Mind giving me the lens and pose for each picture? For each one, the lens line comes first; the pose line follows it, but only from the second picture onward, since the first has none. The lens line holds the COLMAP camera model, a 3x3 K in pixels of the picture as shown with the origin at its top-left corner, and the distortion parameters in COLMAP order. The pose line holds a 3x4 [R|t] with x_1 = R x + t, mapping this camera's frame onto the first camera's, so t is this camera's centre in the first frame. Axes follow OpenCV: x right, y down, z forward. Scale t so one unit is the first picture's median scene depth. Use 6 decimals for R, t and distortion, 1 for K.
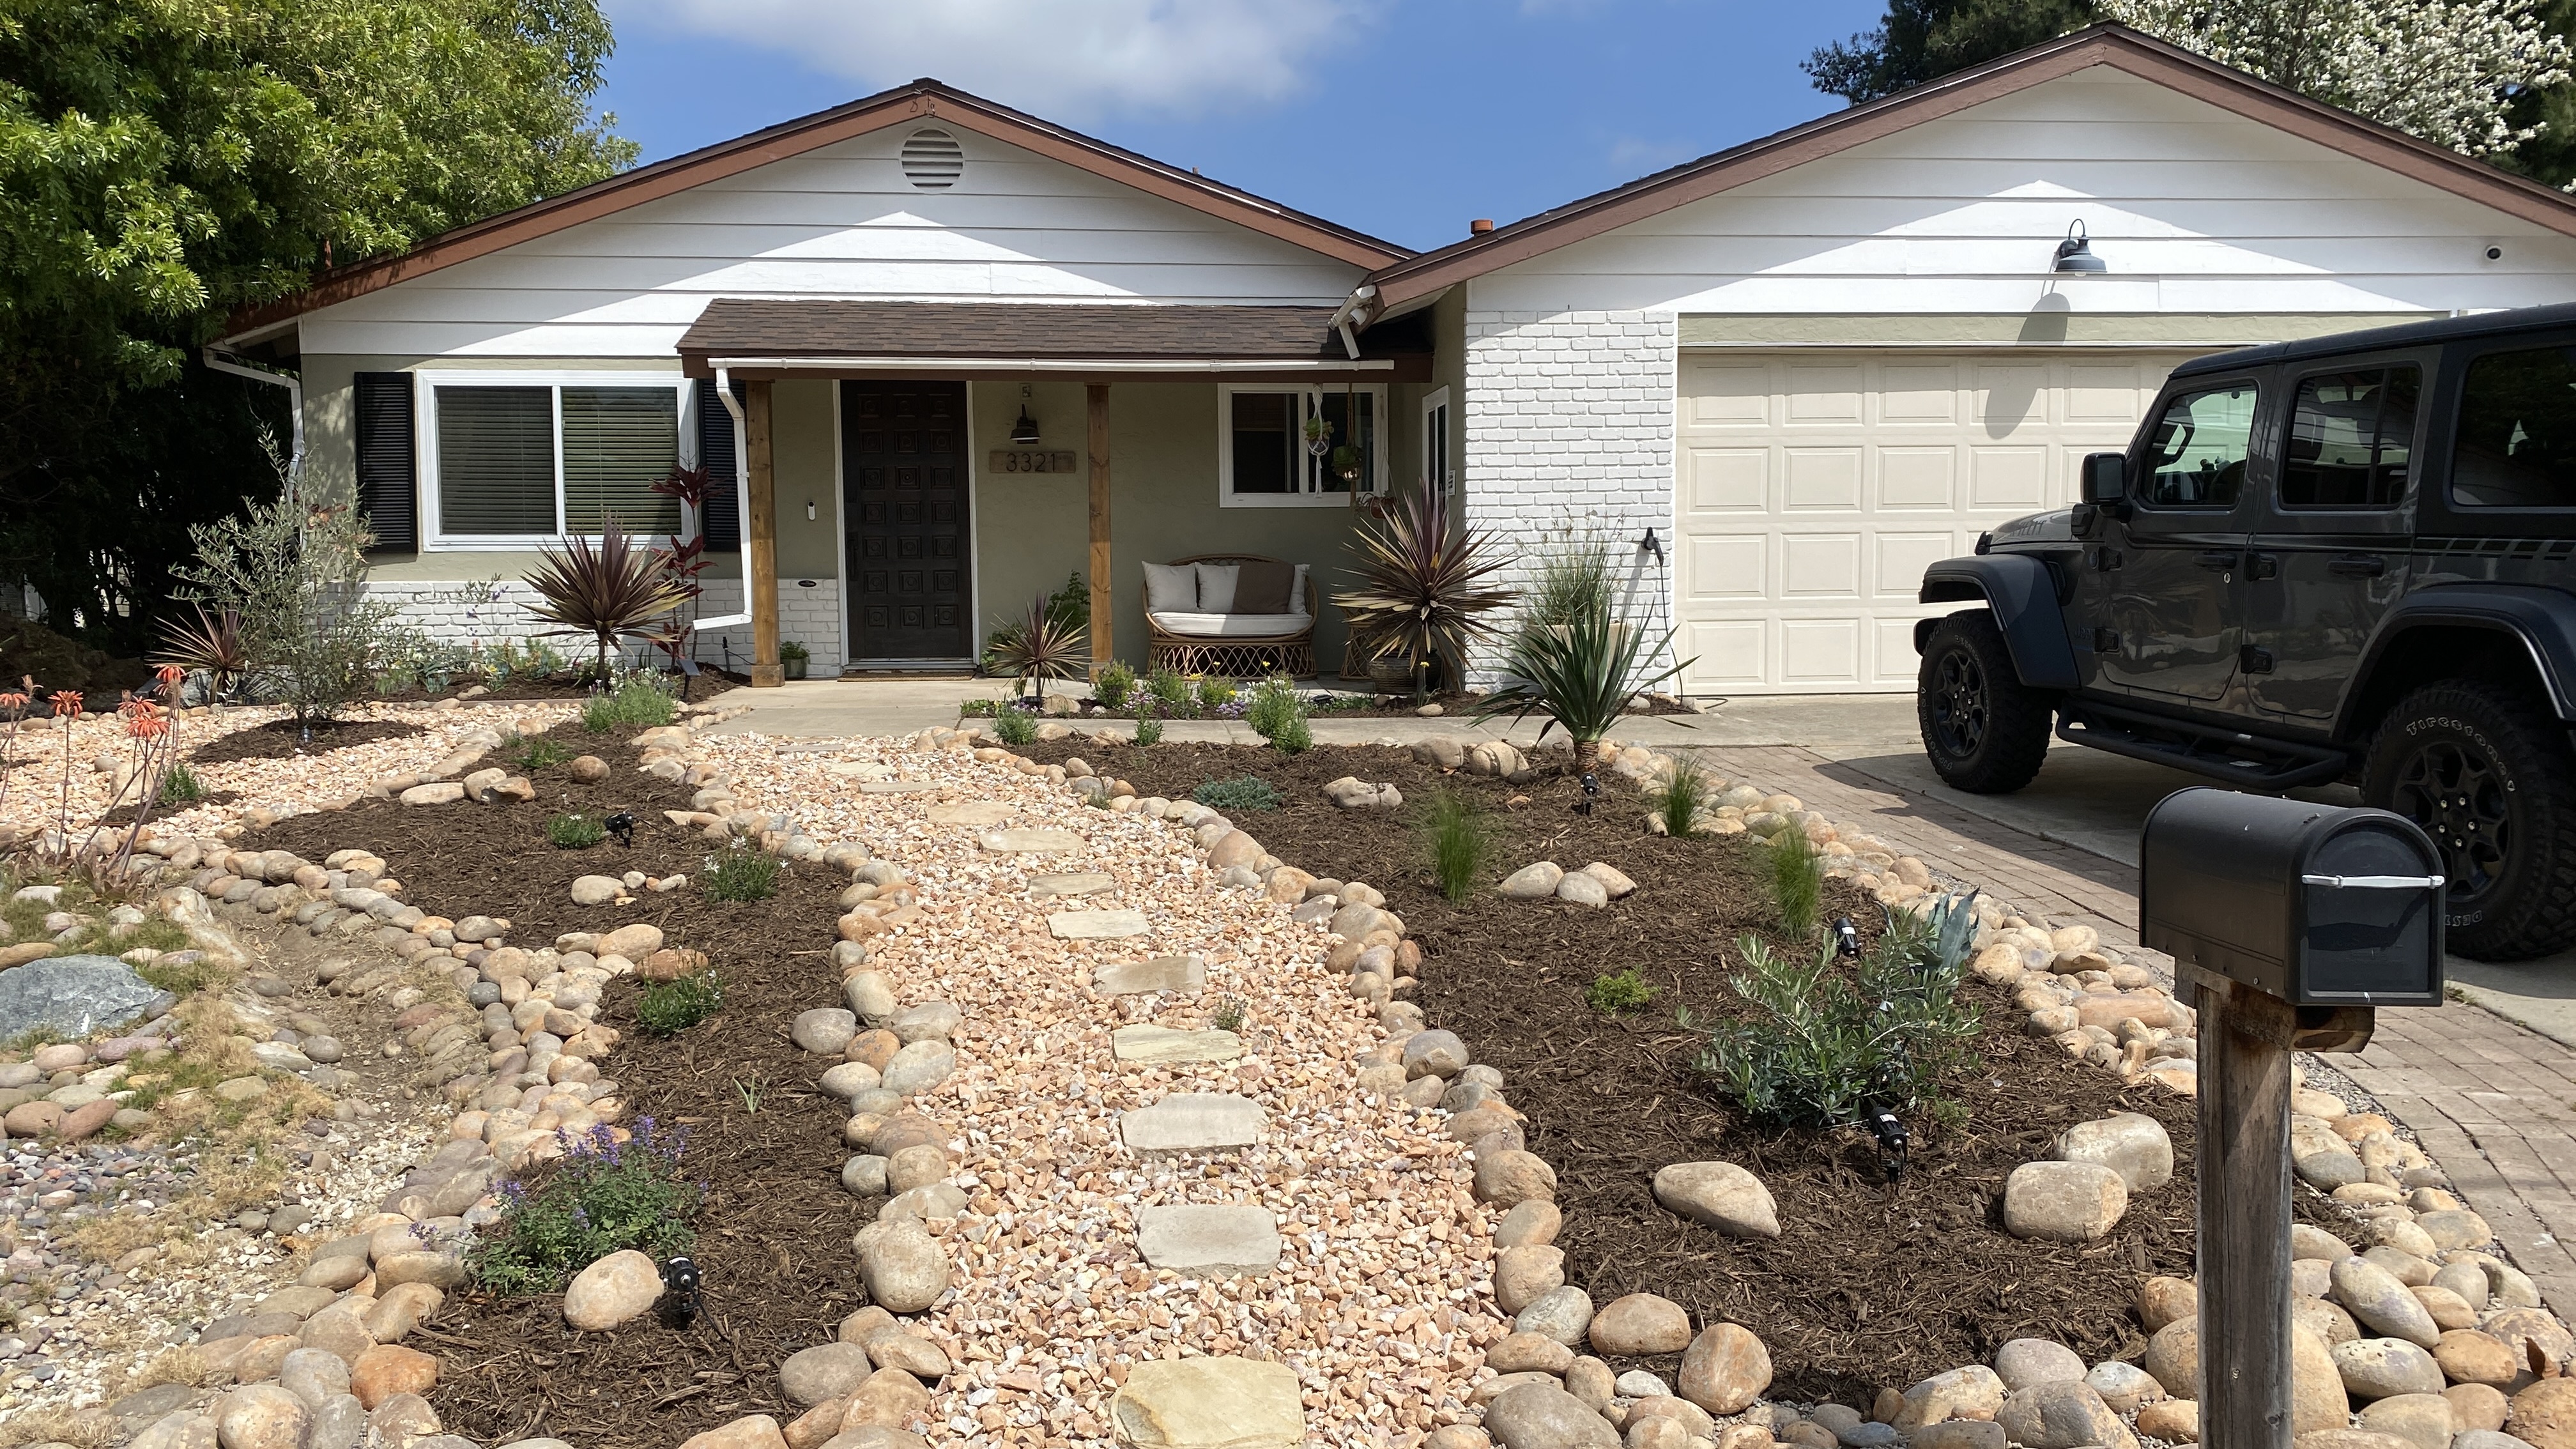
lens RADIAL K [[1905.5, 0, 1288.0], [0, 1905.5, 724.5], [0, 0, 1]] dist [0.089164, -0.155589]
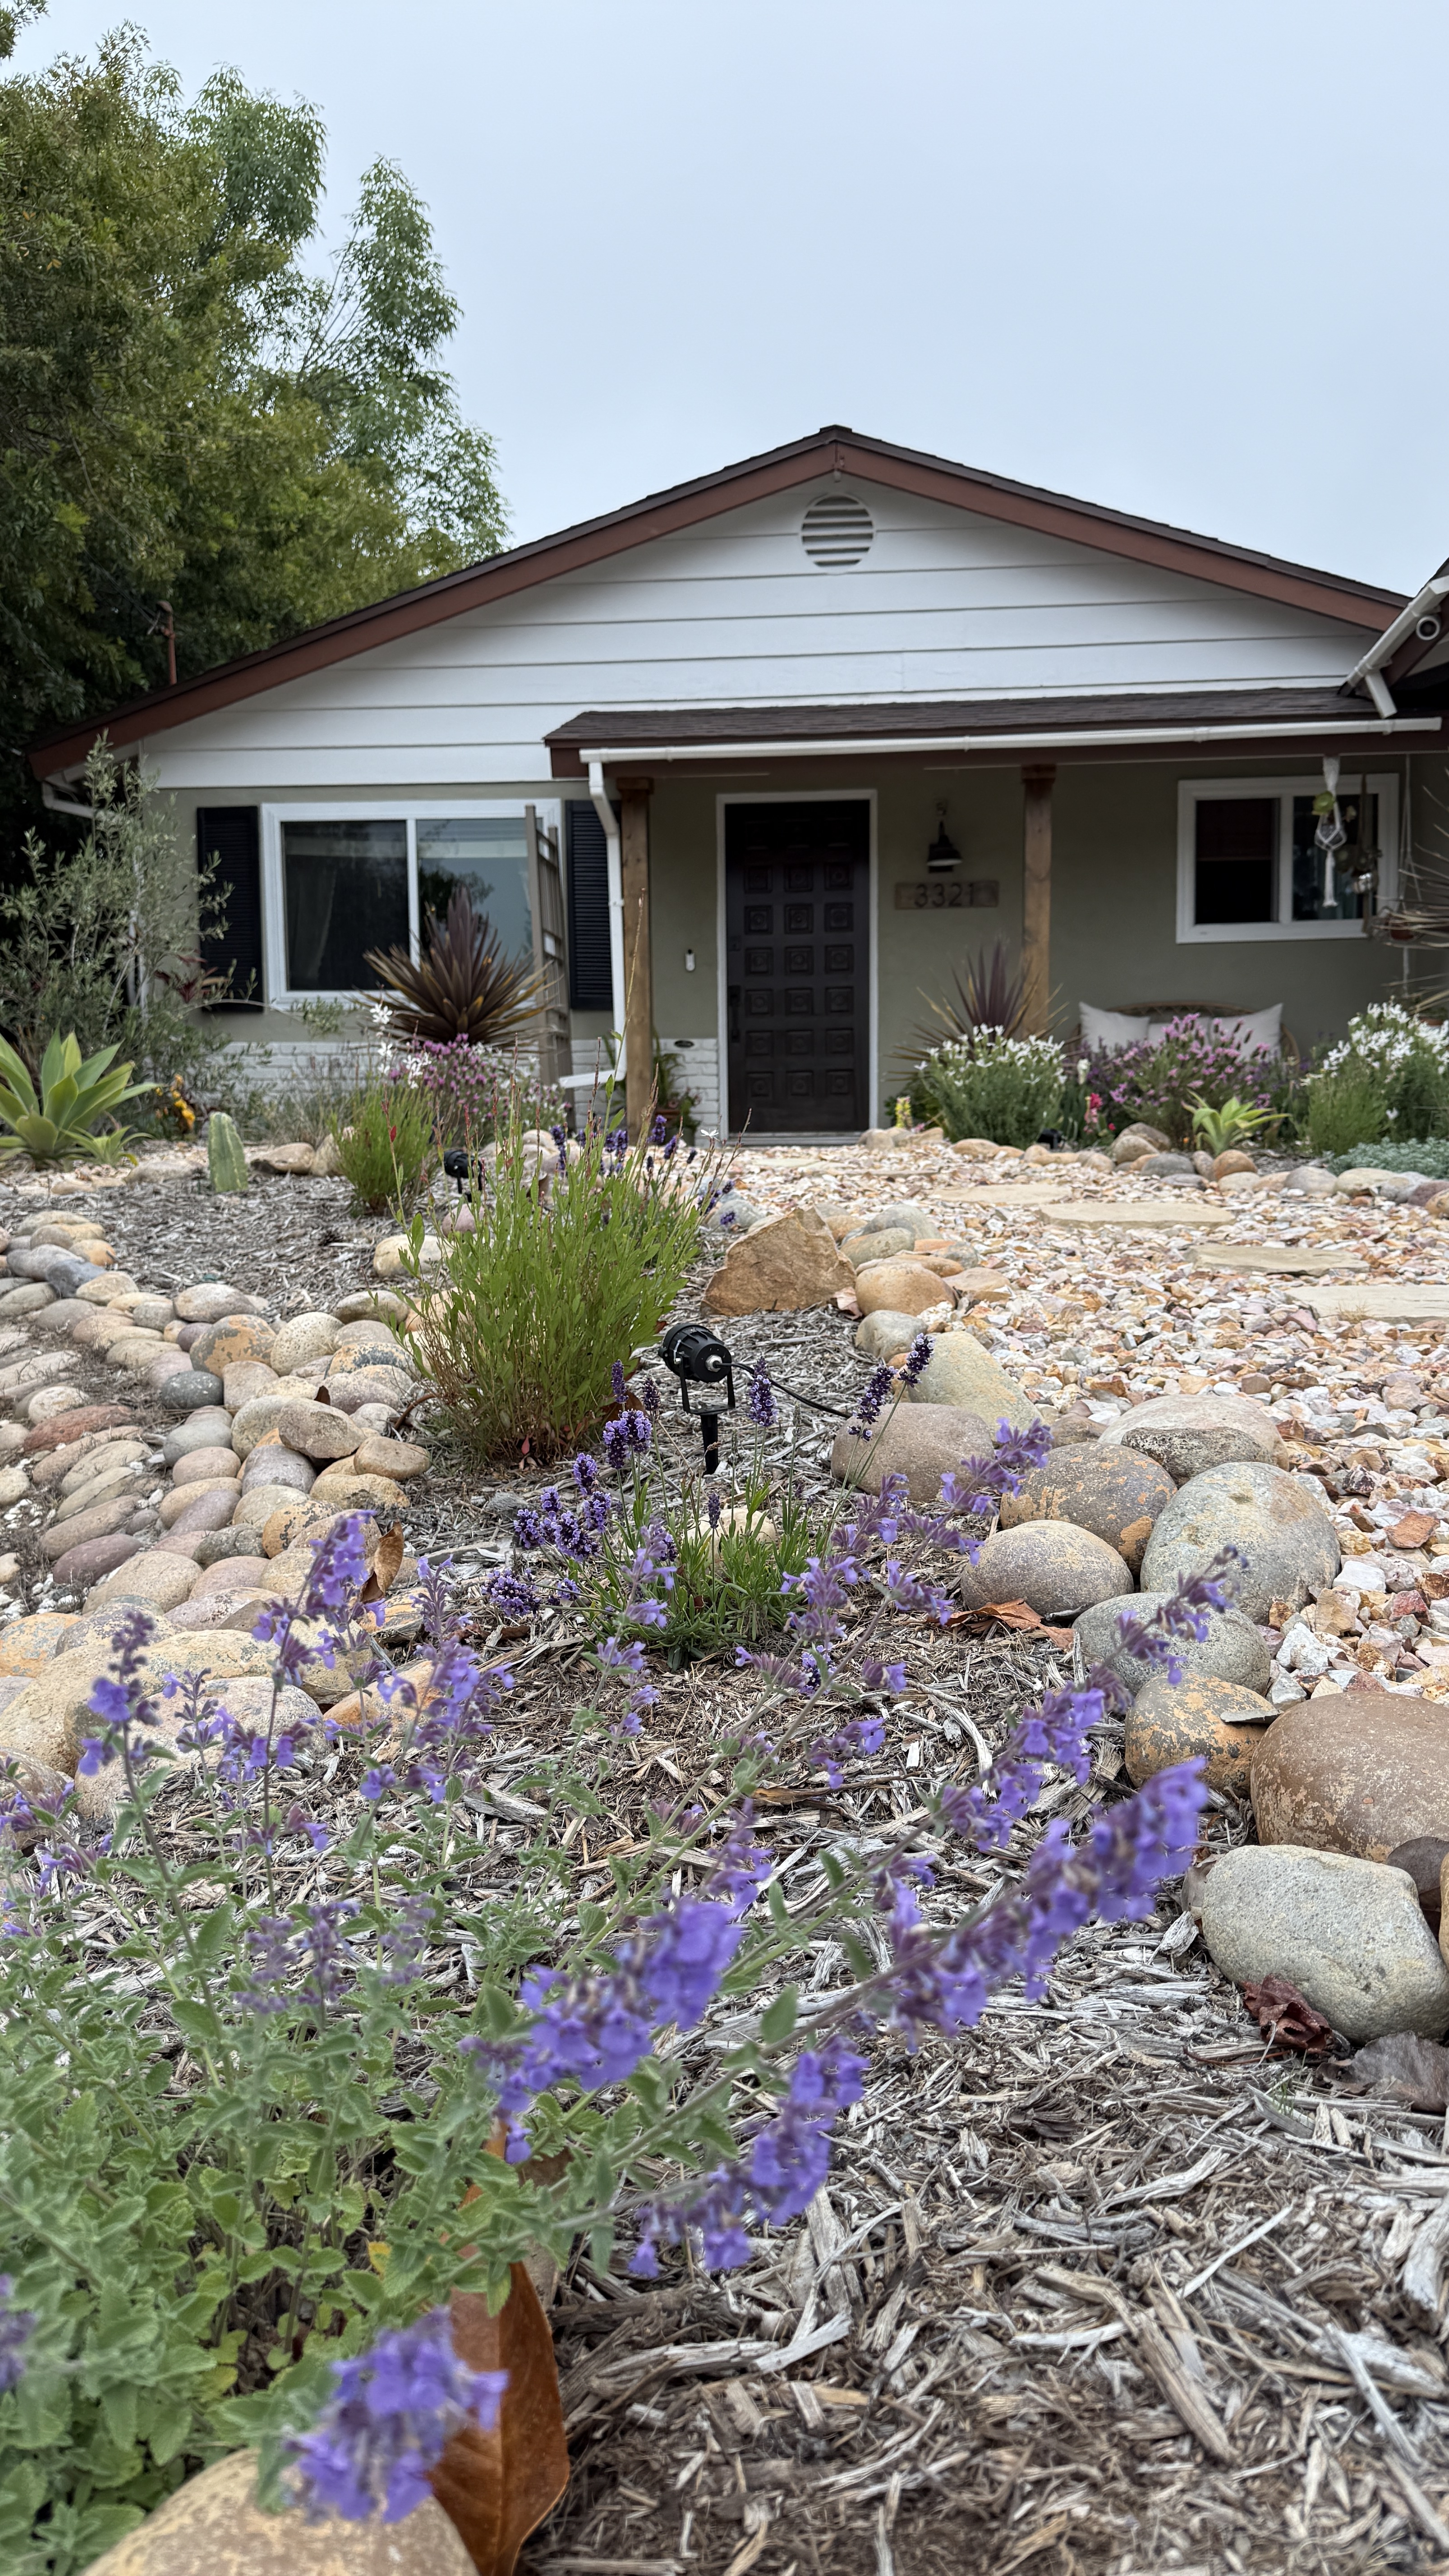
lens RADIAL K [[1774.5, 0, 765.9], [0, 1774.5, 1332.5], [0, 0, 1]] dist [0.090746, -0.136349]
pose [[0.984075, 0.015300, -0.177094, -0.086057], [-0.013300, 0.999834, 0.012472, 0.054861], [0.177255, -0.009918, 0.984115, 0.263824]]
